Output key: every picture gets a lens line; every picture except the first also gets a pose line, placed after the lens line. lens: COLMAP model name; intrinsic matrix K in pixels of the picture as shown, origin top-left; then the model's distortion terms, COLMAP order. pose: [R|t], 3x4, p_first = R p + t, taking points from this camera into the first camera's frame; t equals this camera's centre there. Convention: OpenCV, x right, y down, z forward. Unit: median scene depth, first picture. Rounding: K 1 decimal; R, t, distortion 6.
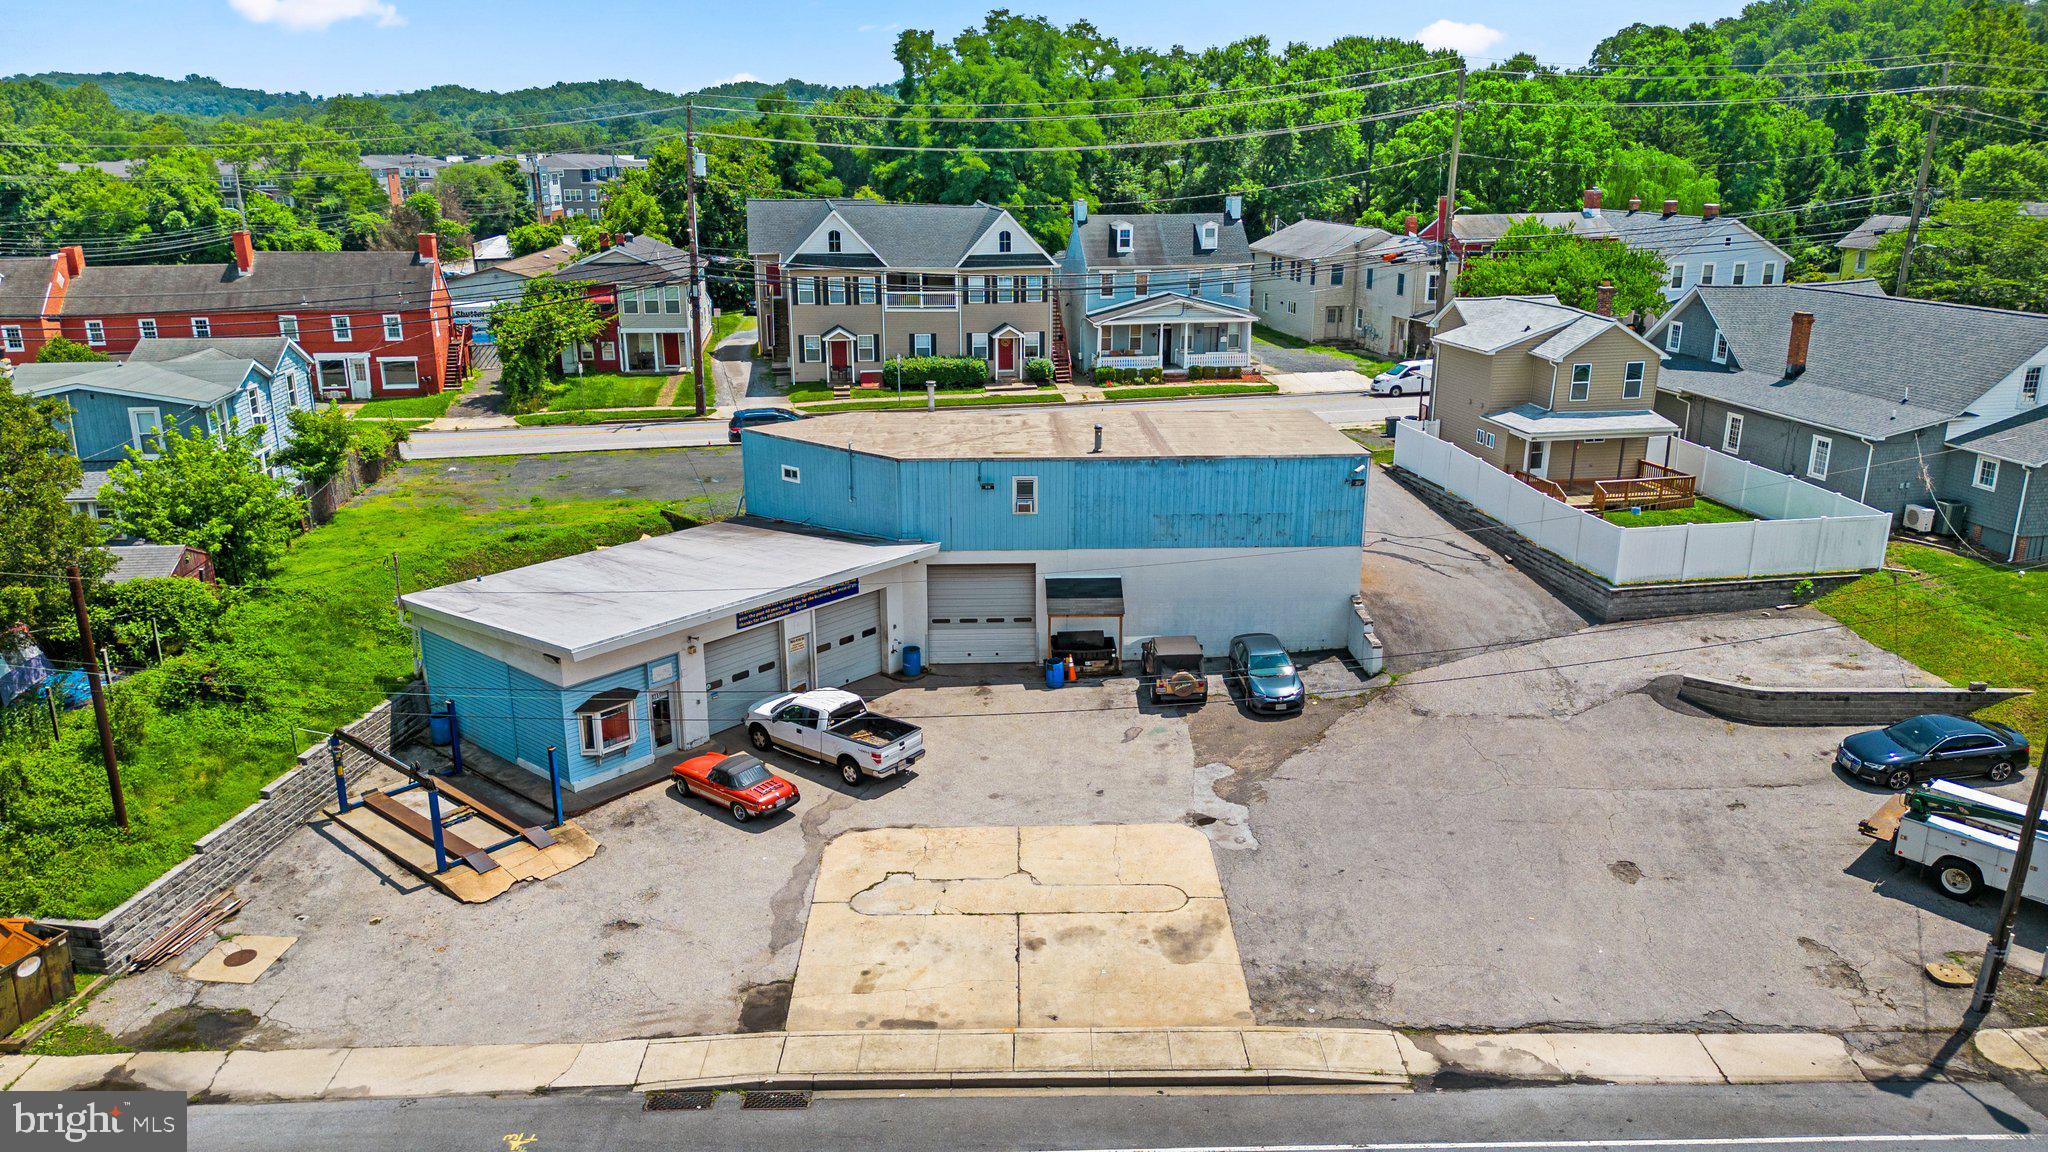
lens RADIAL K [[1440.2, 0, 1018.4], [0, 1440.2, 574.8], [0, 0, 1]] dist [0.056037, -0.045561]
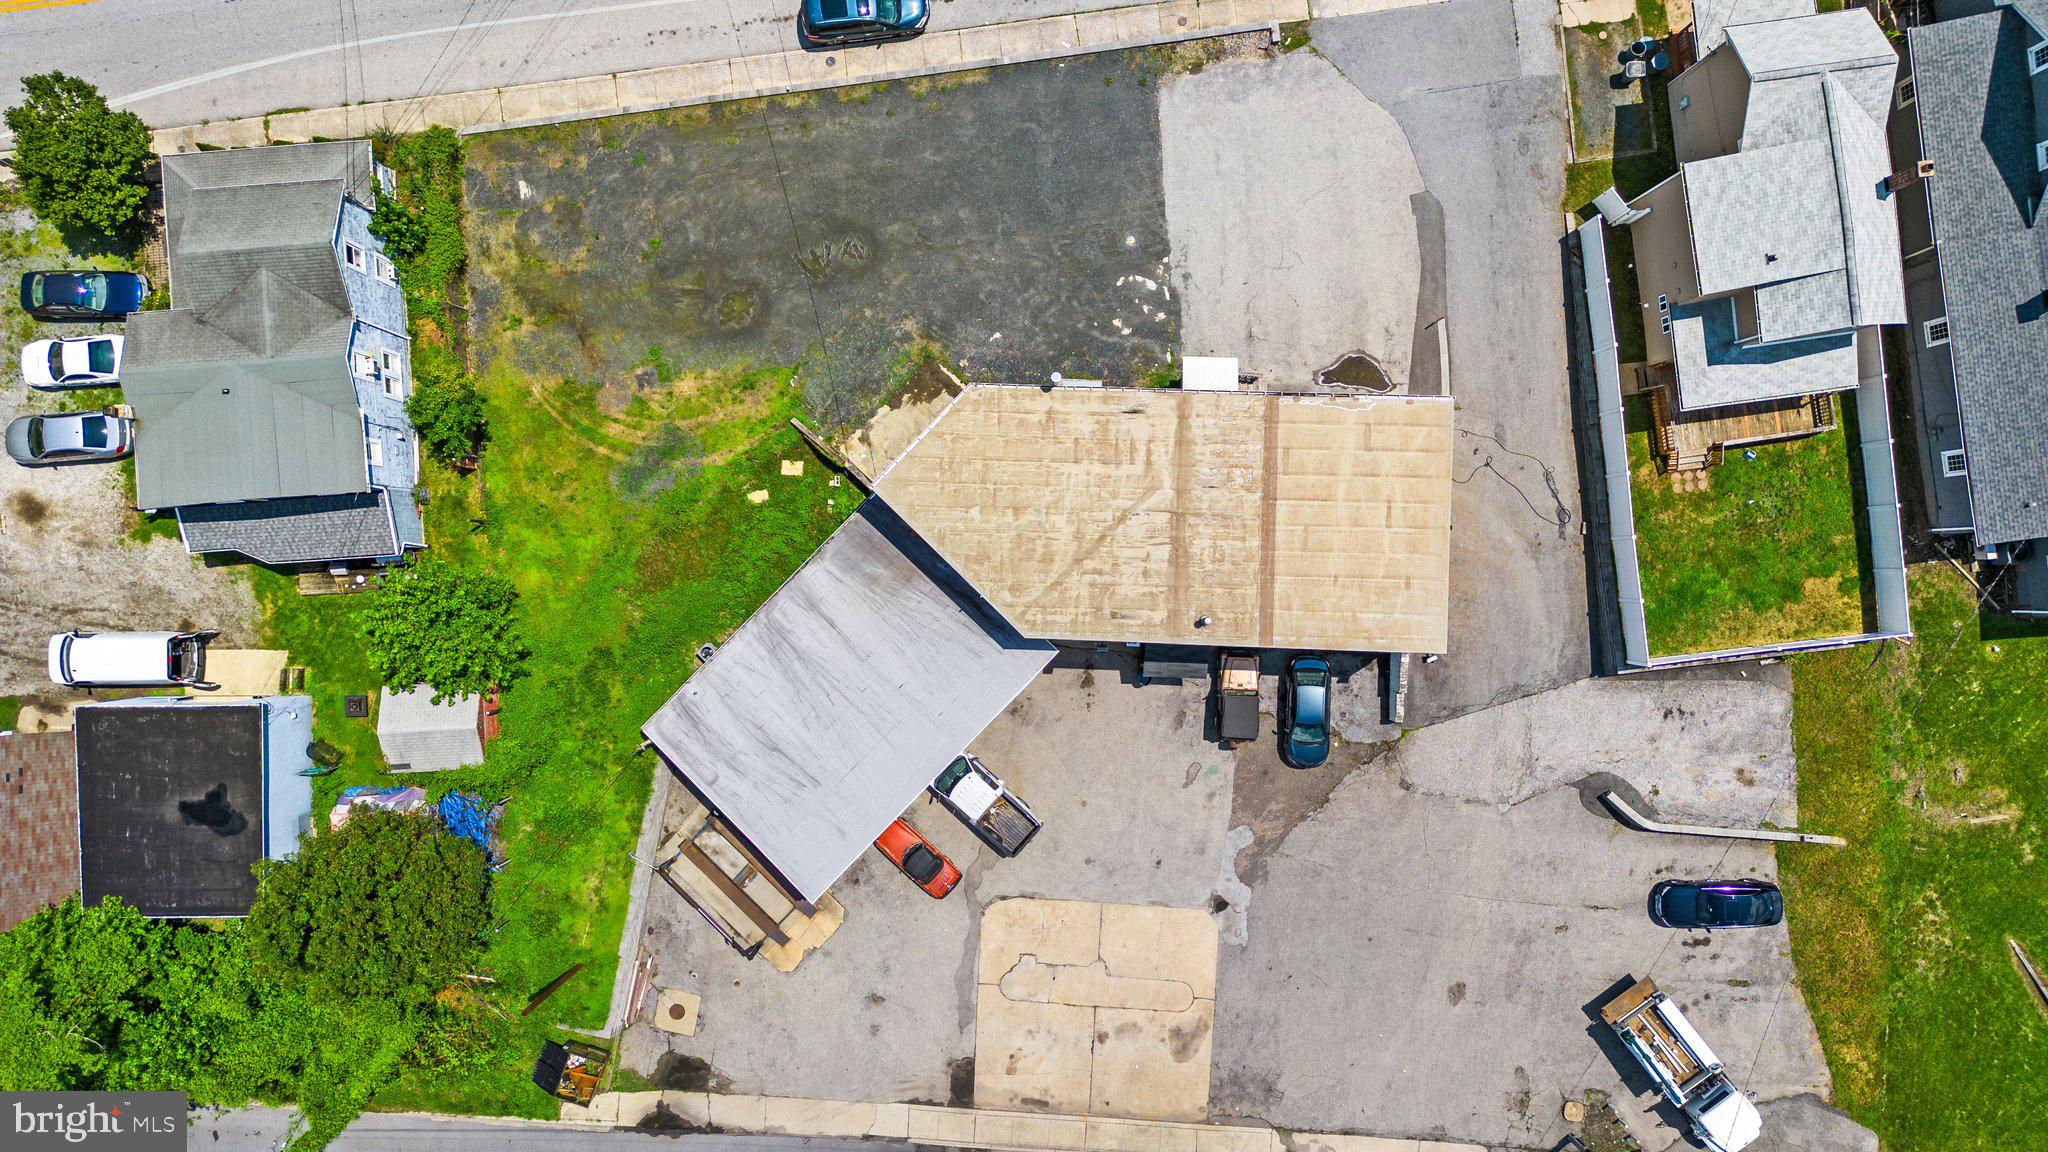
lens RADIAL K [[1405.4, 0, 1024.0], [0, 1405.4, 576.0], [0, 0, 1]] dist [0.055947, -0.047737]
pose [[0.998023, 0.062681, -0.004614, -0.093776], [-0.014094, 0.294745, 0.955472, -1.310113], [0.061250, -0.953518, 0.295046, 0.820540]]
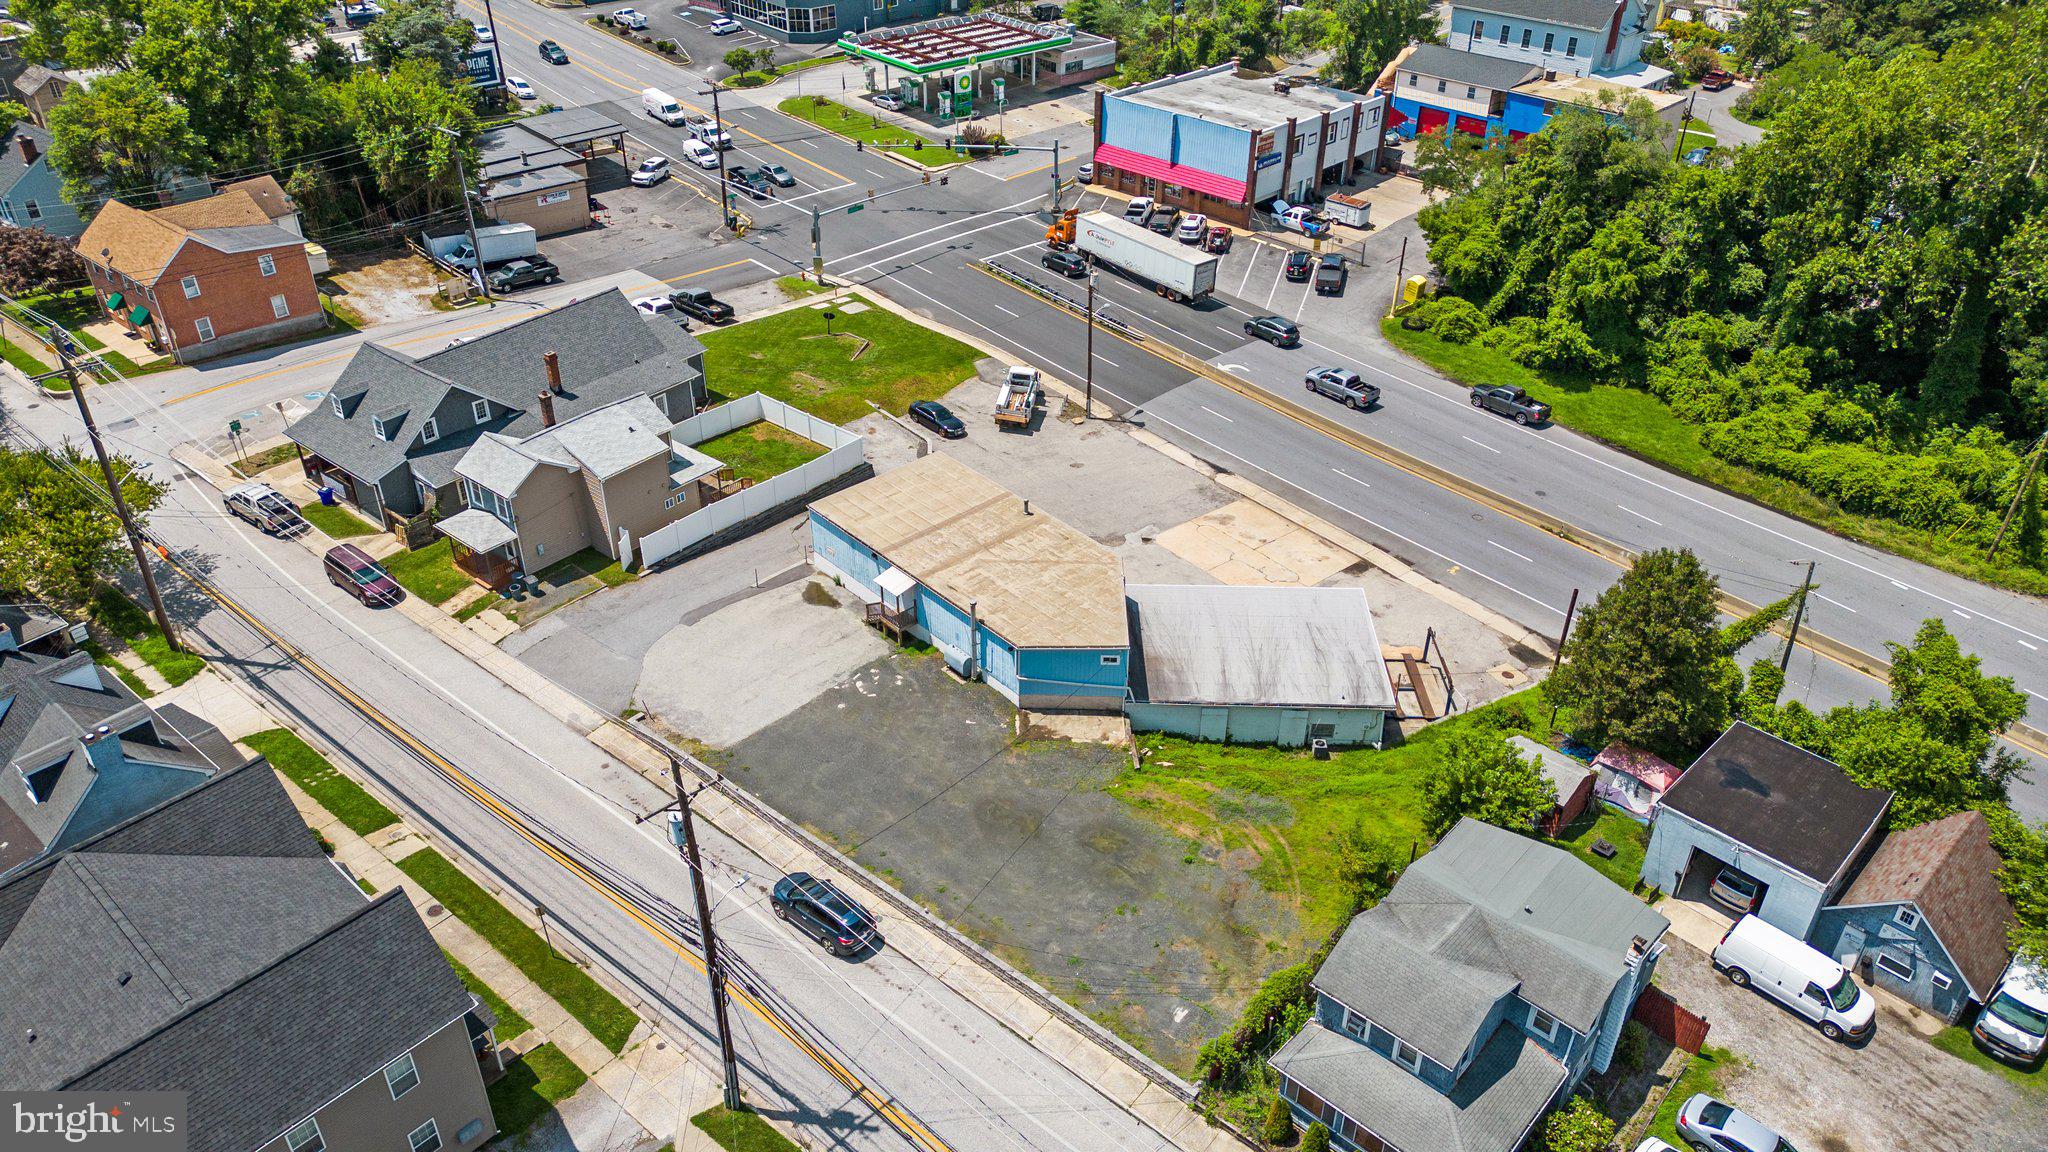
lens RADIAL K [[1429.1, 0, 1018.2], [0, 1429.1, 579.4], [0, 0, 1]] dist [0.076027, -0.072295]
pose [[-0.638424, -0.426239, 0.640886, -1.194974], [0.217178, 0.699067, 0.681278, -1.345951], [-0.738409, 0.574130, -0.353731, 1.900569]]
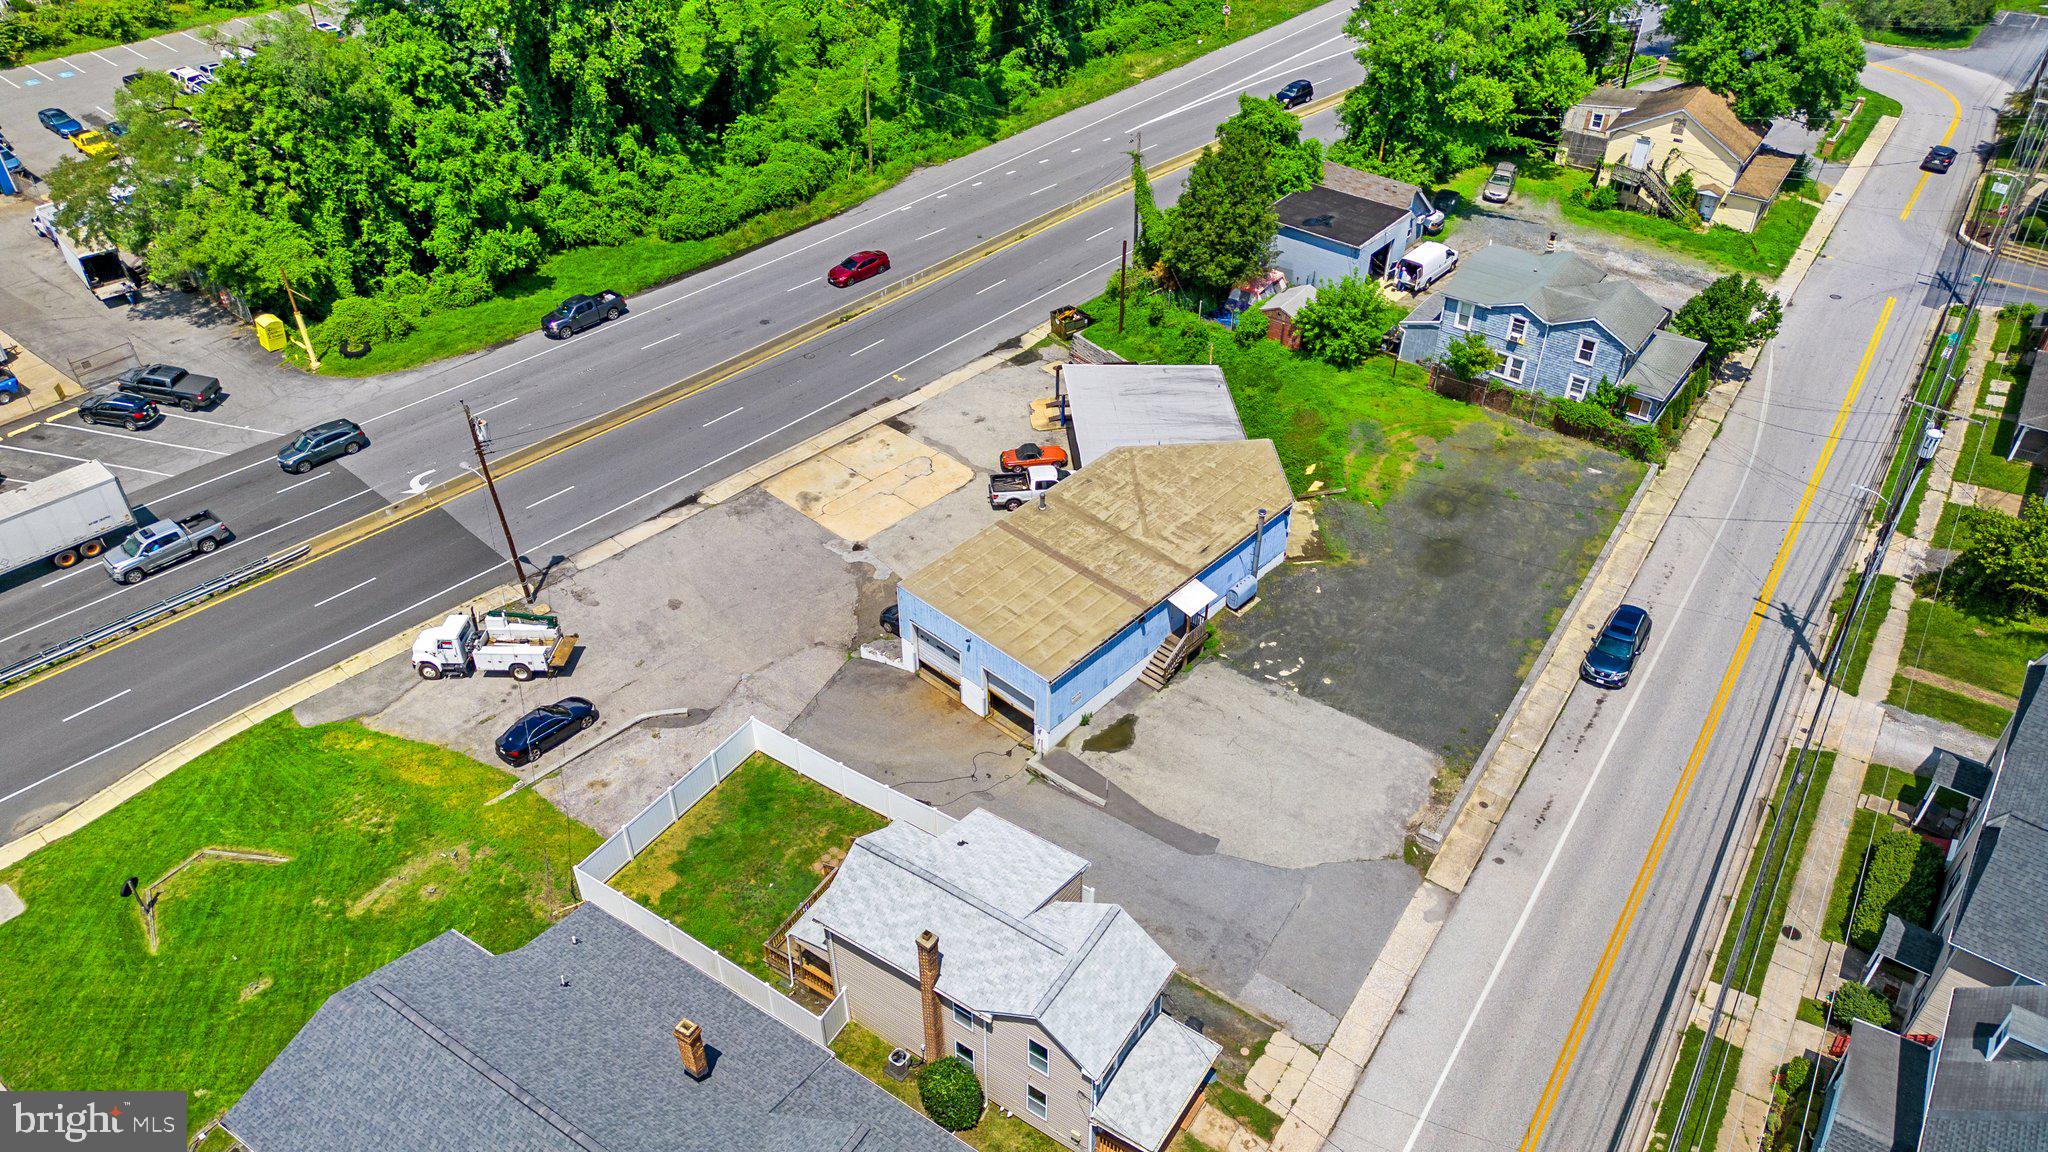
lens RADIAL K [[1429.1, 0, 1018.2], [0, 1429.1, 579.4], [0, 0, 1]] dist [0.076027, -0.072295]
pose [[-0.702526, 0.446597, -0.554084, 1.053681], [-0.200297, 0.623026, 0.756122, -1.313278], [0.682890, 0.642176, -0.348240, 1.782913]]
